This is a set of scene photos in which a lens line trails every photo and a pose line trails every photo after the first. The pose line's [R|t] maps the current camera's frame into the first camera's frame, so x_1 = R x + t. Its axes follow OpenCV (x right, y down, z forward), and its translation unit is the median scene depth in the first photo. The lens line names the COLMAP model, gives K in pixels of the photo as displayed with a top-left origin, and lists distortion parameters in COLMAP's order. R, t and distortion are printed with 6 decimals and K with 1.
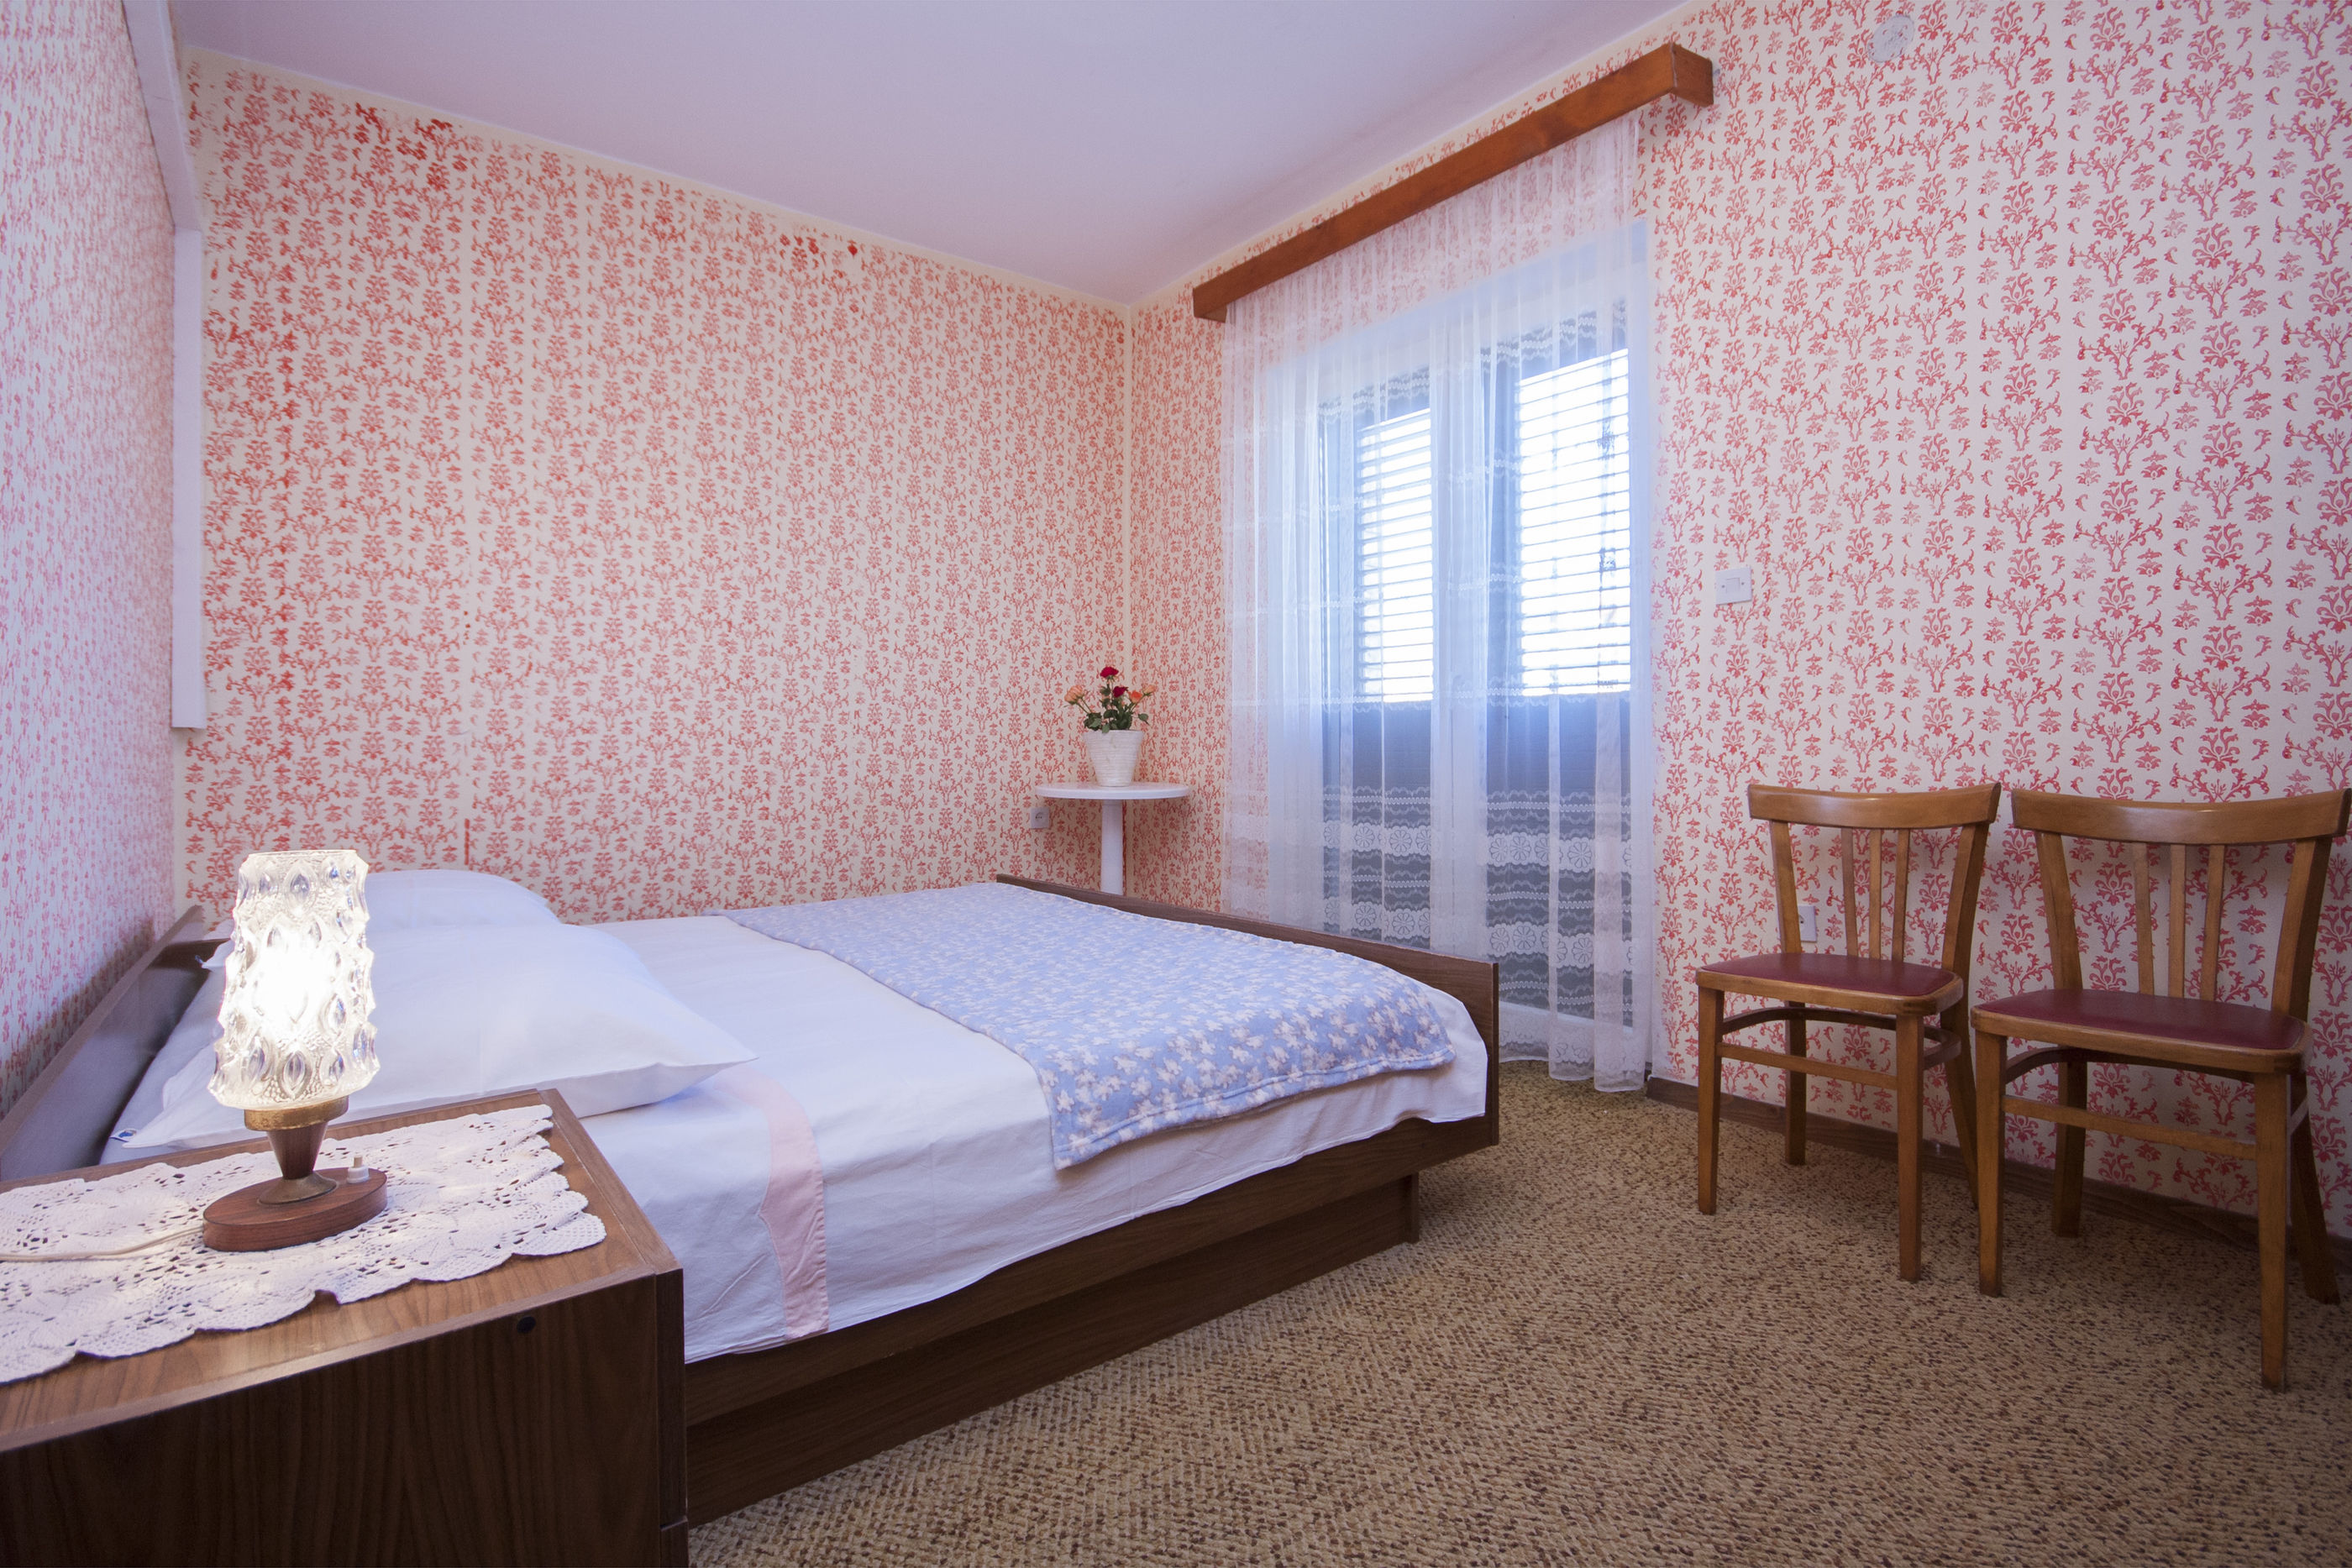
lens RADIAL K [[1128.7, 0, 1099.8], [0, 1128.7, 732.7], [0, 0, 1]] dist [-0.000374, 0.001134]
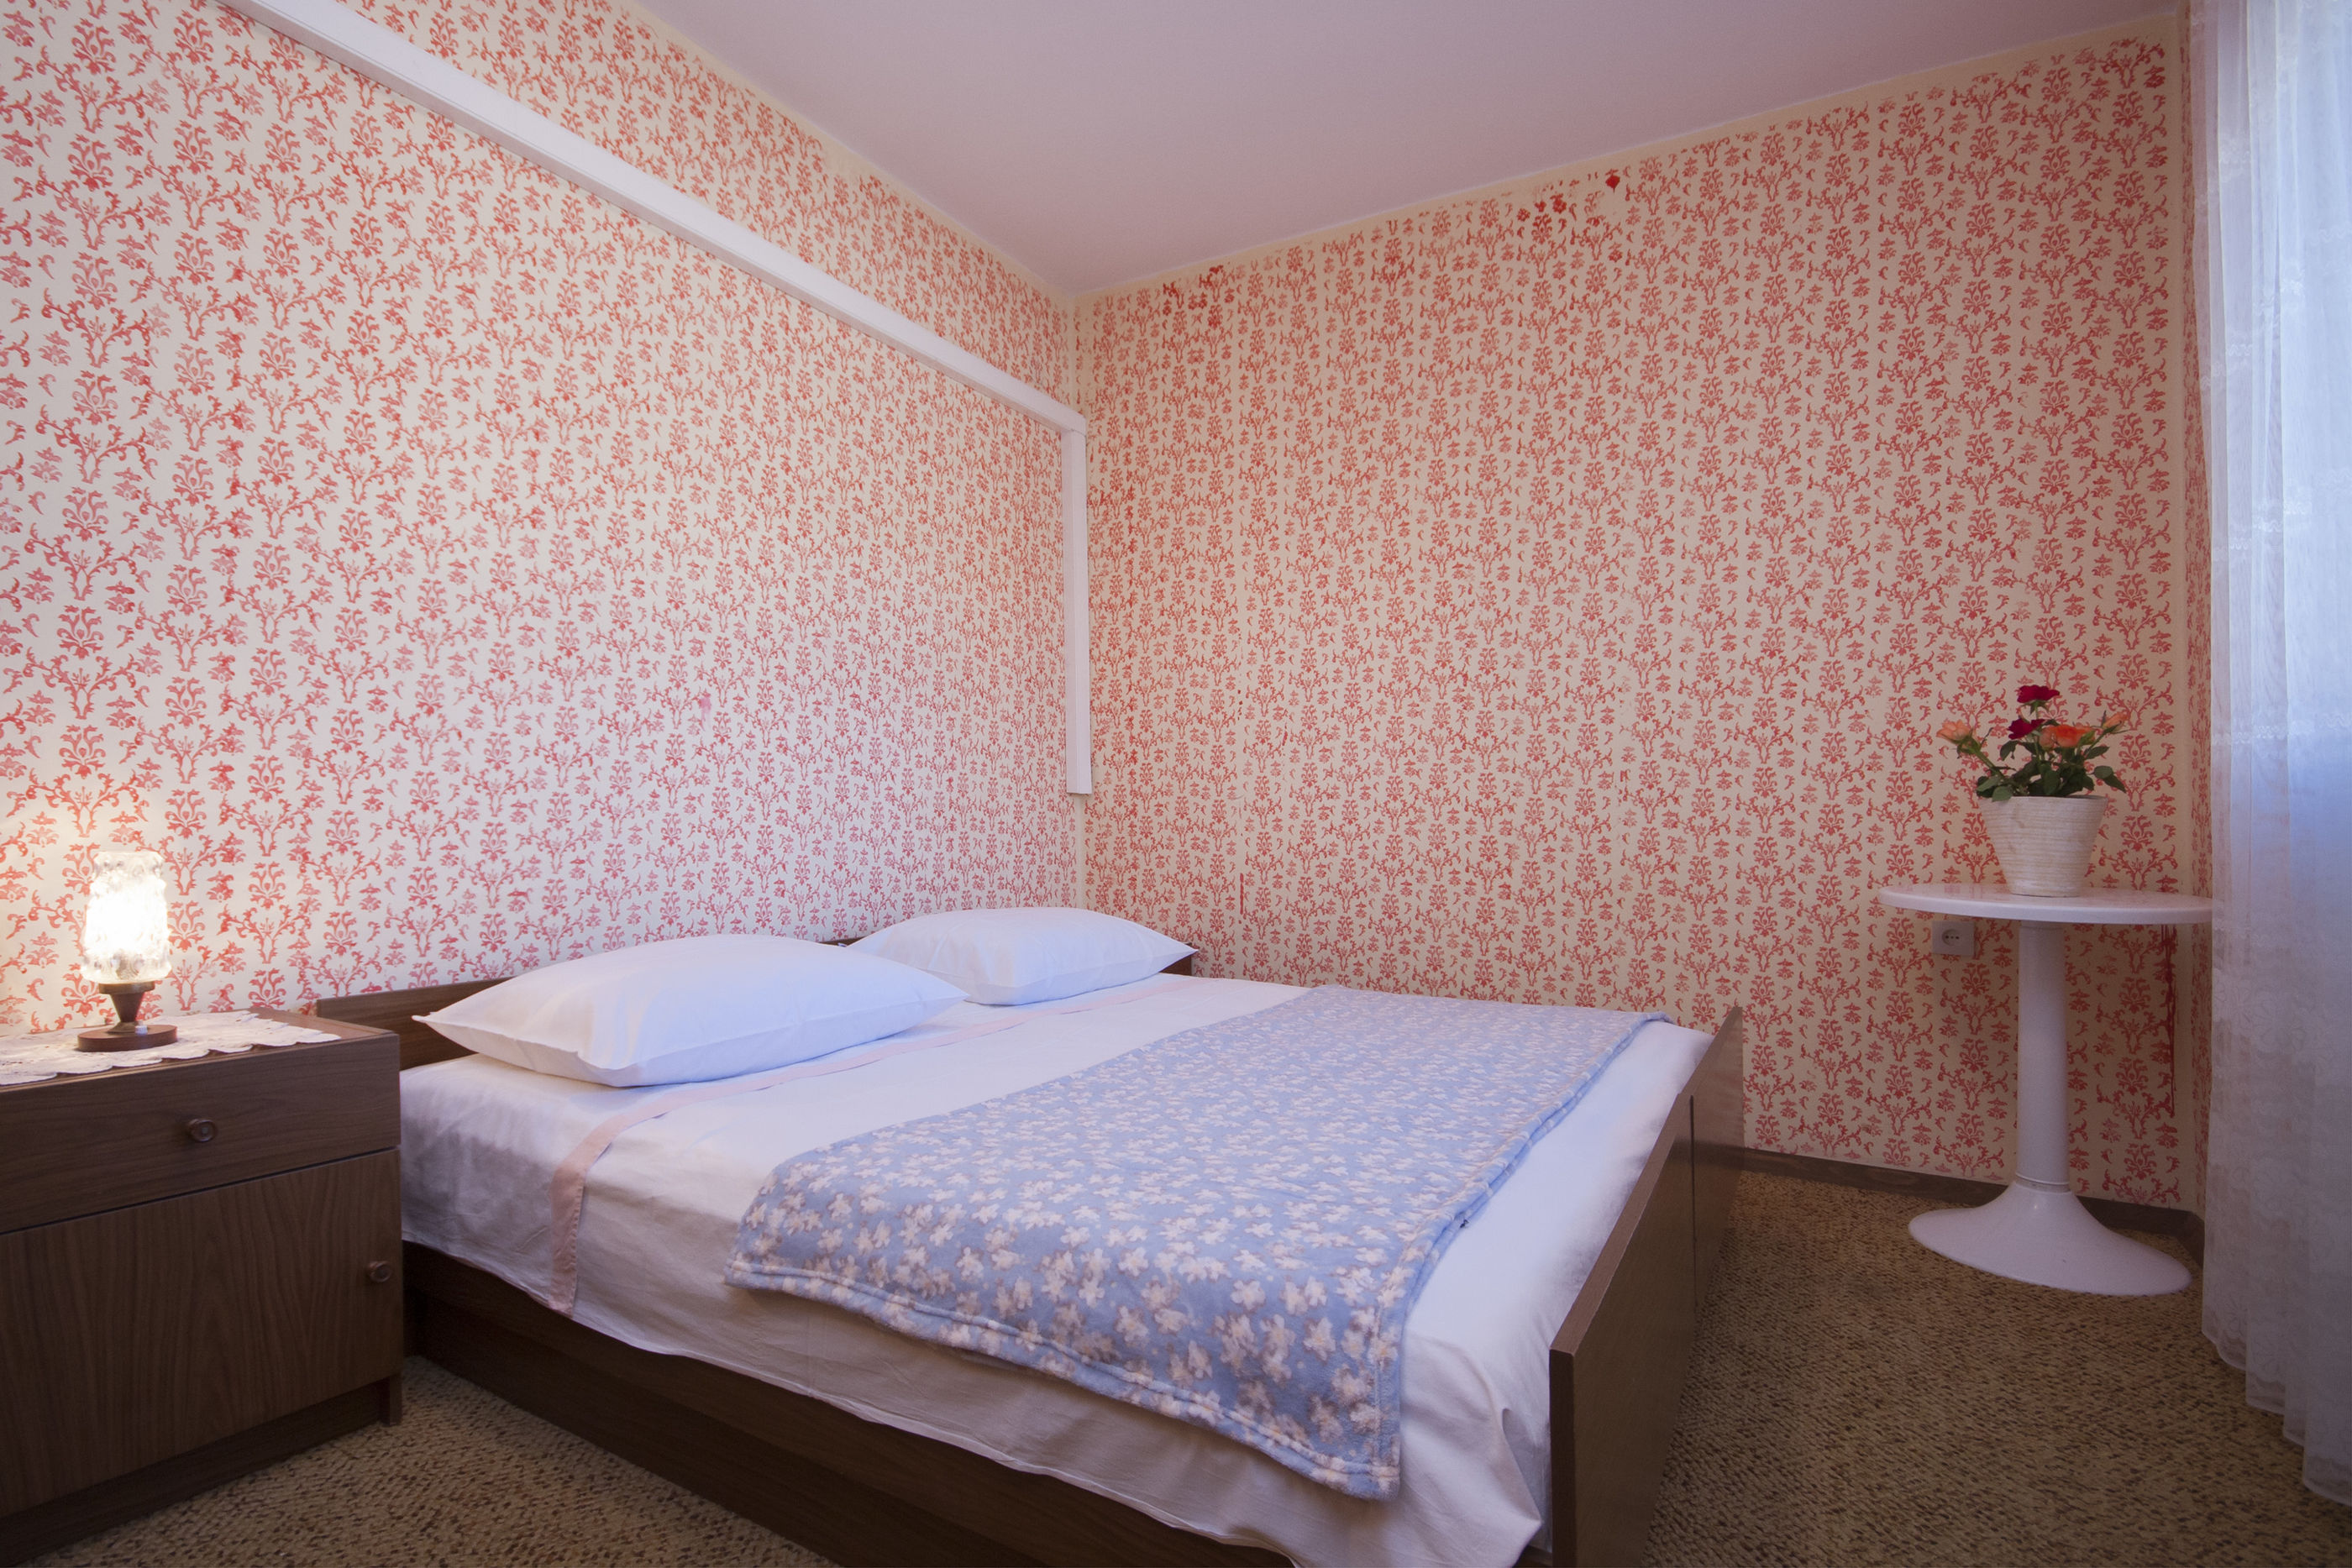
lens RADIAL K [[1128.7, 0, 1157.8], [0, 1128.7, 816.2], [0, 0, 1]] dist [-0.000374, 0.001134]
pose [[0.406844, 0.016427, -0.913350, 0.419233], [-0.006039, 0.999865, 0.015293, 0.001969], [0.913478, -0.000706, 0.406888, 0.440160]]
